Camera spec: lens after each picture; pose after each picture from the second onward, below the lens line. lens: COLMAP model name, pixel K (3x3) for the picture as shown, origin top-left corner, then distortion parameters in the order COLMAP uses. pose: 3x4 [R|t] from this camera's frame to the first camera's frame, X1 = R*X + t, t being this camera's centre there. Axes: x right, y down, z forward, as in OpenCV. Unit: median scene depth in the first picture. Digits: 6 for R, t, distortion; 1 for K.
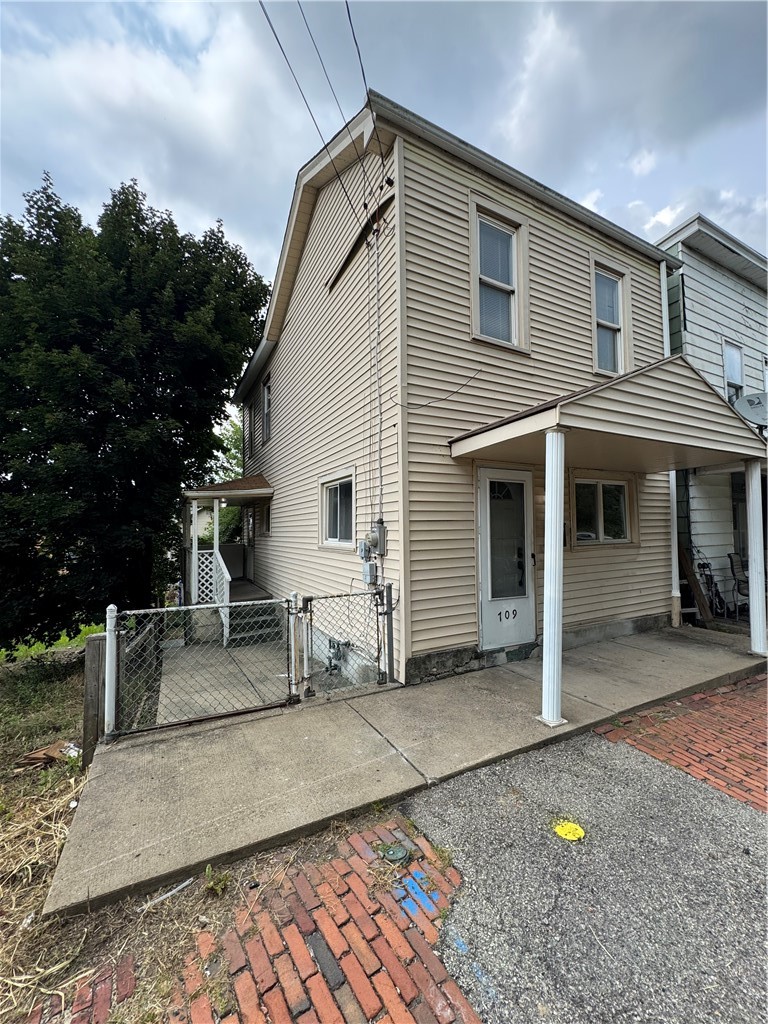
lens RADIAL K [[410.9, 0, 384.0], [0, 410.9, 512.0], [0, 0, 1]] dist [-0.001430, -0.000223]
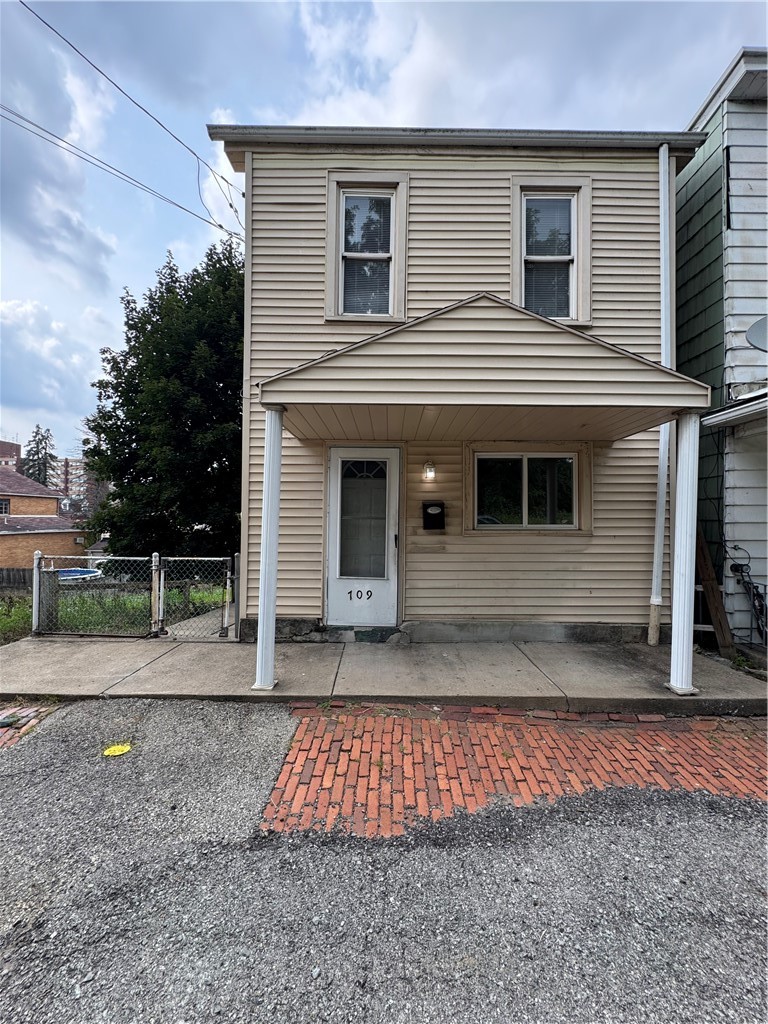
lens RADIAL K [[410.9, 0, 384.0], [0, 410.9, 512.0], [0, 0, 1]] dist [-0.001430, -0.000223]
pose [[0.884021, 0.013520, -0.467251, 0.822433], [0.000385, 0.999560, 0.029652, 0.021200], [0.467447, -0.026393, 0.883627, 0.155703]]
